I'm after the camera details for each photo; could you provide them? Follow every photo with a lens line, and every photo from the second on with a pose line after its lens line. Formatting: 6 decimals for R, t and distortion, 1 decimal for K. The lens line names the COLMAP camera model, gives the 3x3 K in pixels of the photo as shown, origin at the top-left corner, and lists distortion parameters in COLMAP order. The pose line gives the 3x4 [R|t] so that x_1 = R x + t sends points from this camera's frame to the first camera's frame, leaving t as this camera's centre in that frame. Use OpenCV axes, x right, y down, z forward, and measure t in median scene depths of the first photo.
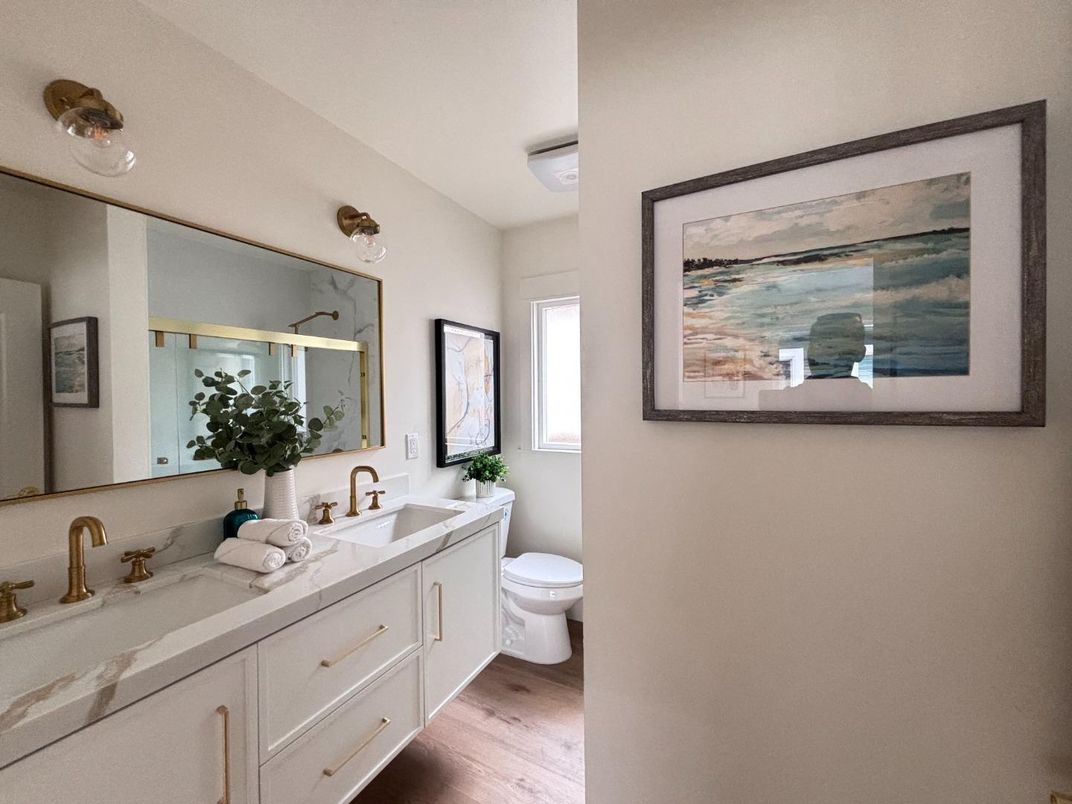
lens RADIAL K [[432.7, 0, 536.8], [0, 432.7, 402.2], [0, 0, 1]] dist [-0.003480, 0.002261]
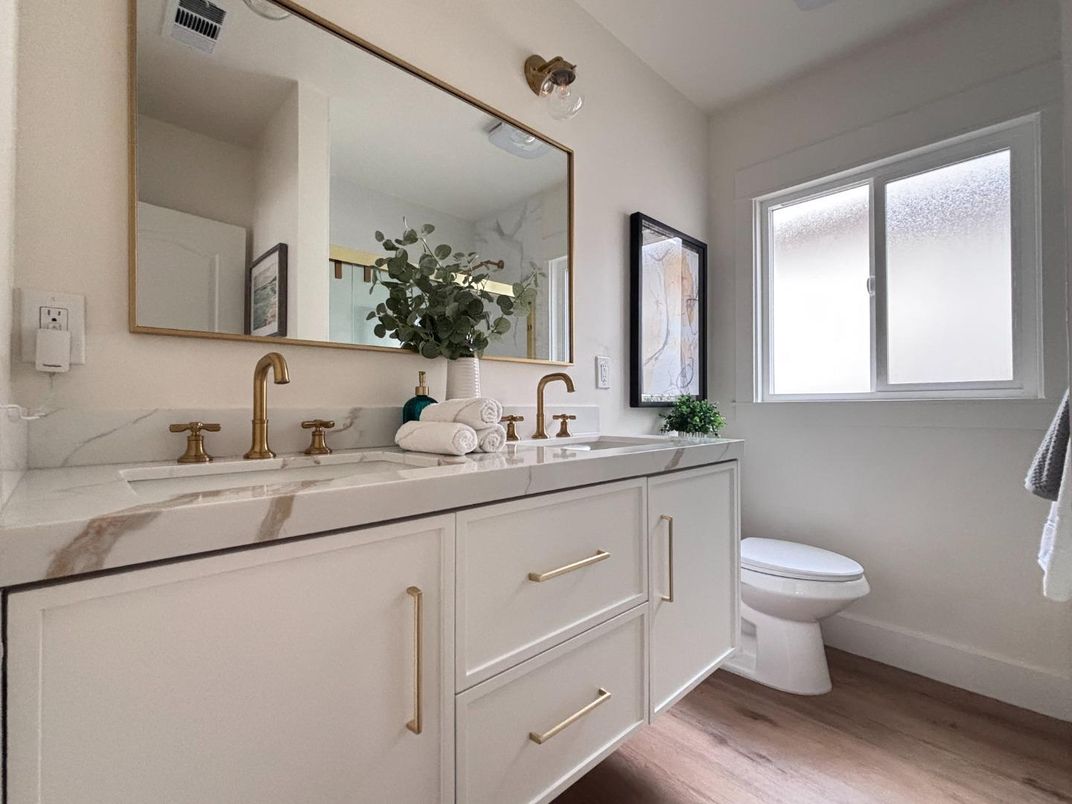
lens RADIAL K [[492.1, 0, 537.8], [0, 492.1, 399.6], [0, 0, 1]] dist [0.001898, -0.000134]
pose [[0.948464, 0.001814, -0.316880, -0.151902], [-0.010595, 0.999606, -0.025992, 0.220560], [0.316708, 0.028010, 0.948110, 0.160736]]
